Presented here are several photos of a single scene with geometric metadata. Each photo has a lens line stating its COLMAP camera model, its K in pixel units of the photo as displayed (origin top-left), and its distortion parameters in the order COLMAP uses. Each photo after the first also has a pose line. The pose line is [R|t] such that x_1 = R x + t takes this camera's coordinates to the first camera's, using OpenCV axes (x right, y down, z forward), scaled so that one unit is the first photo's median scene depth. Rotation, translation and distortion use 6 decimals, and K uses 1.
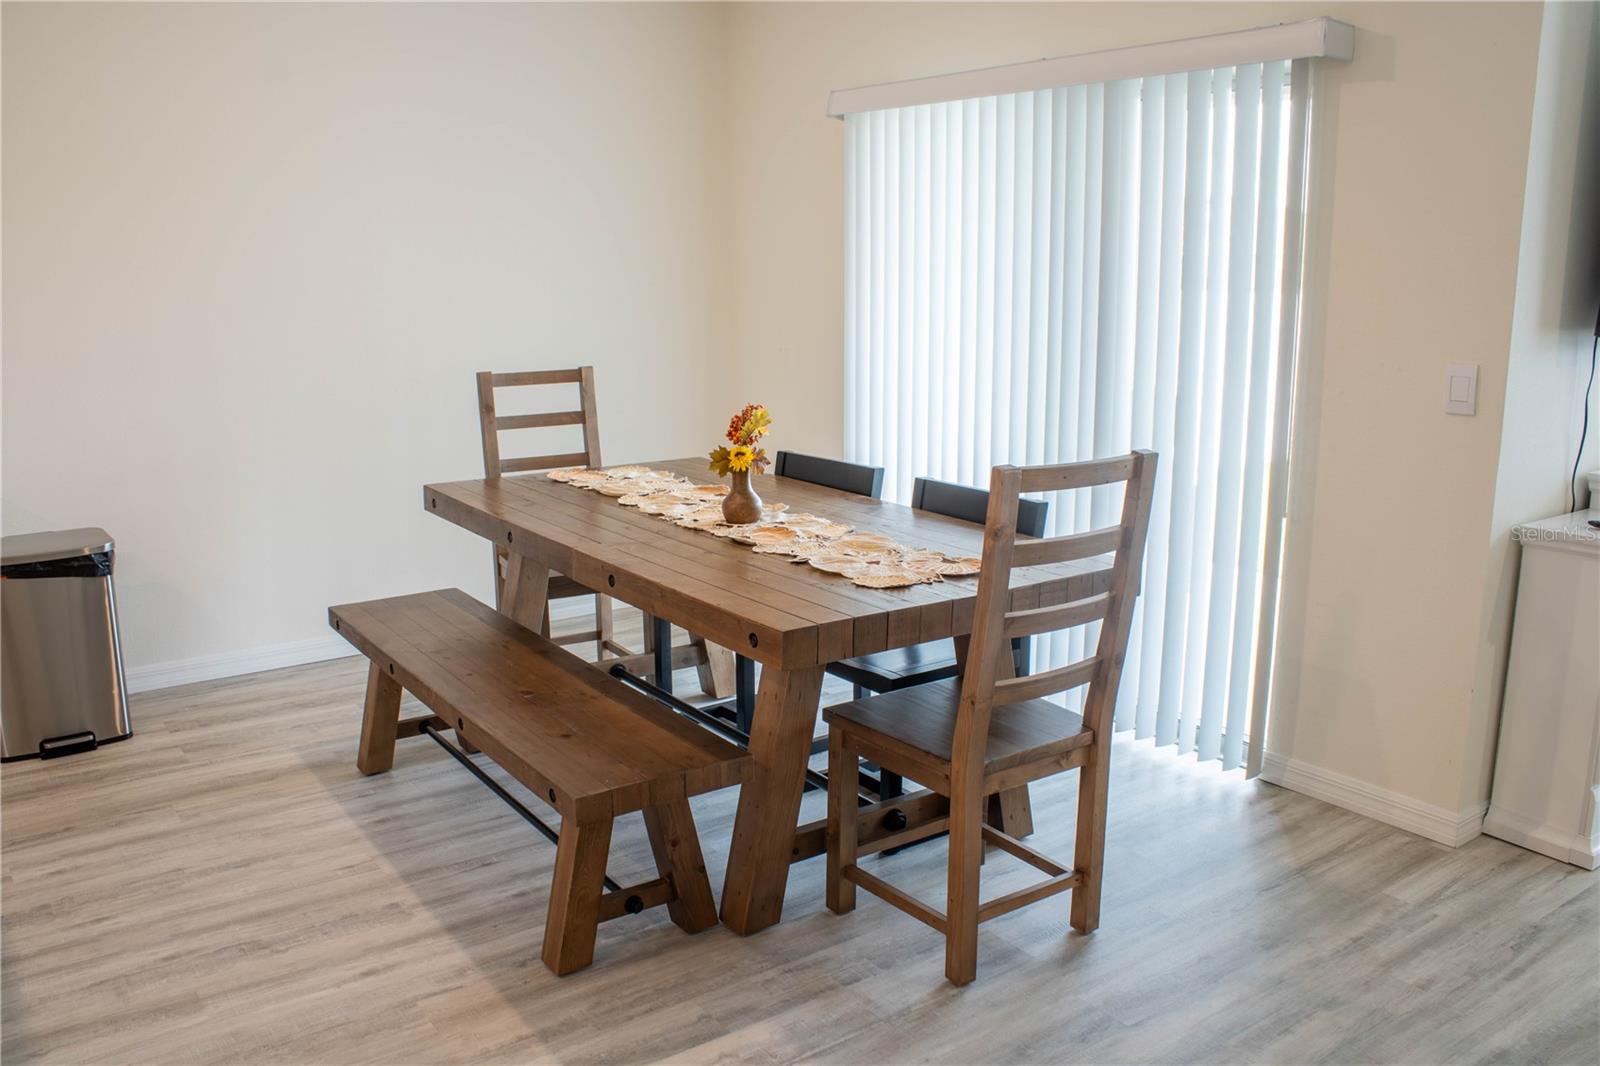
lens RADIAL K [[1323.1, 0, 800.0], [0, 1323.1, 533.0], [0, 0, 1]] dist [-0.161490, 0.127324]
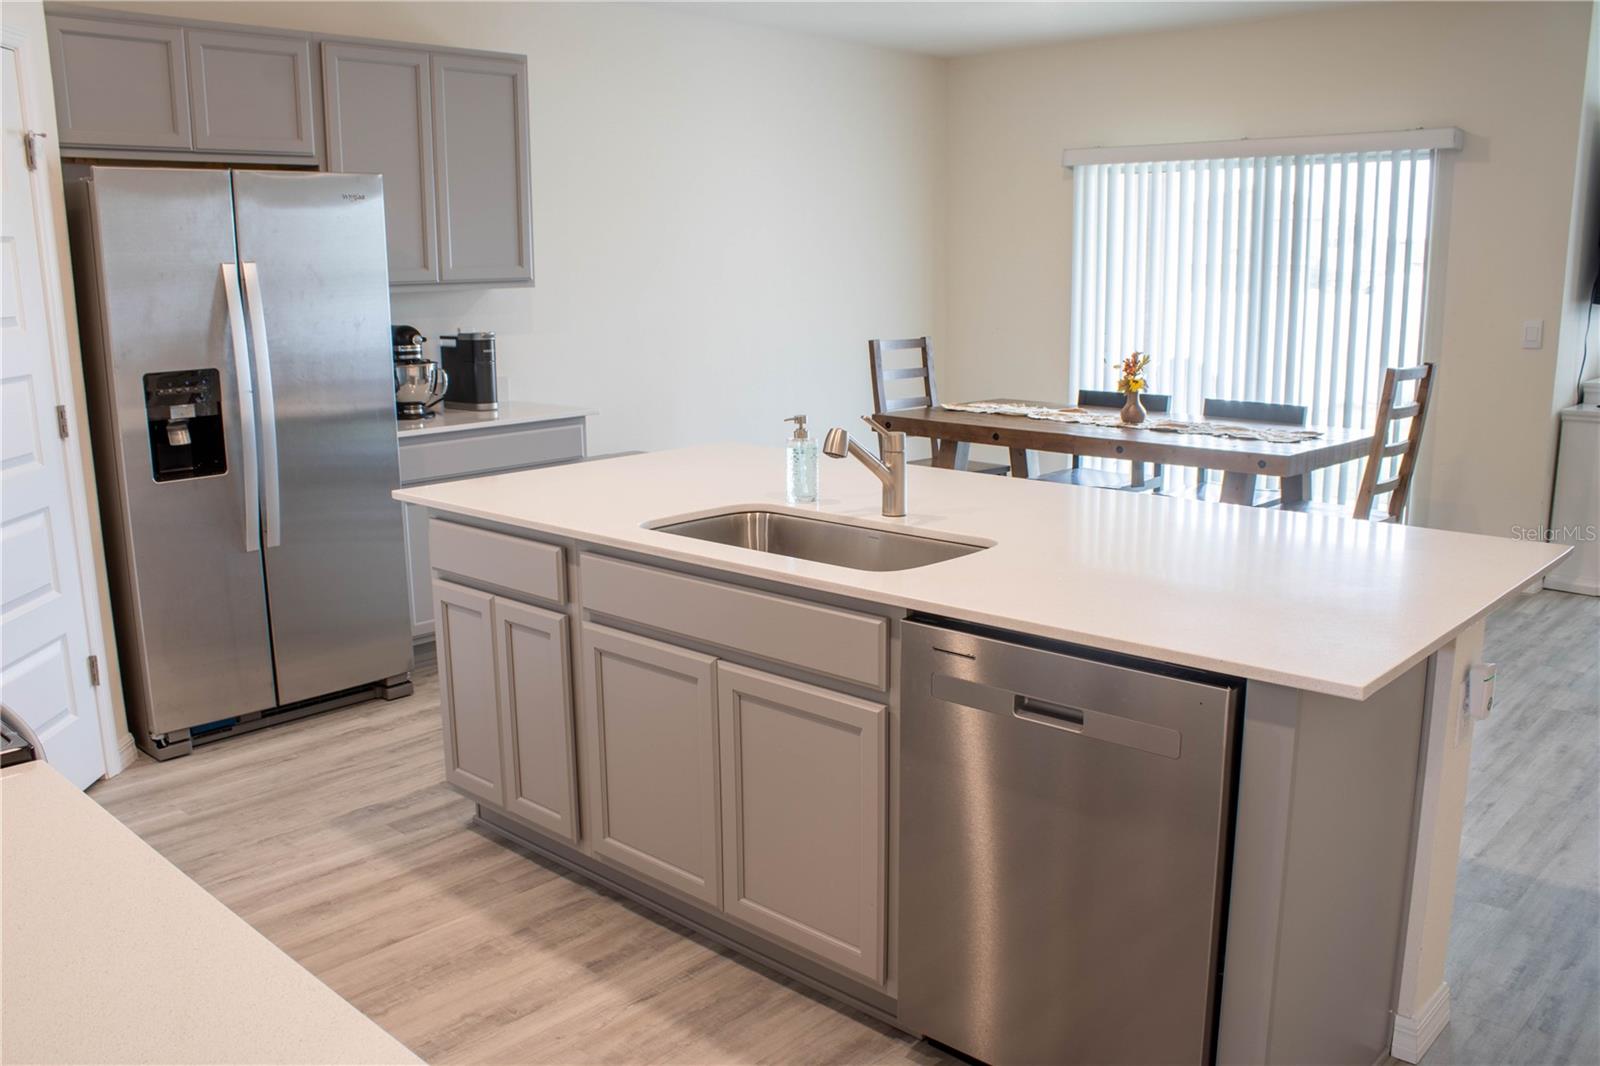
lens RADIAL K [[1323.1, 0, 800.0], [0, 1323.1, 533.0], [0, 0, 1]] dist [-0.161490, 0.127324]
pose [[0.981385, -0.043206, 0.187127, -0.815744], [0.045219, 0.998956, -0.006500, 0.128339], [-0.186651, 0.014841, 0.982314, -0.546810]]
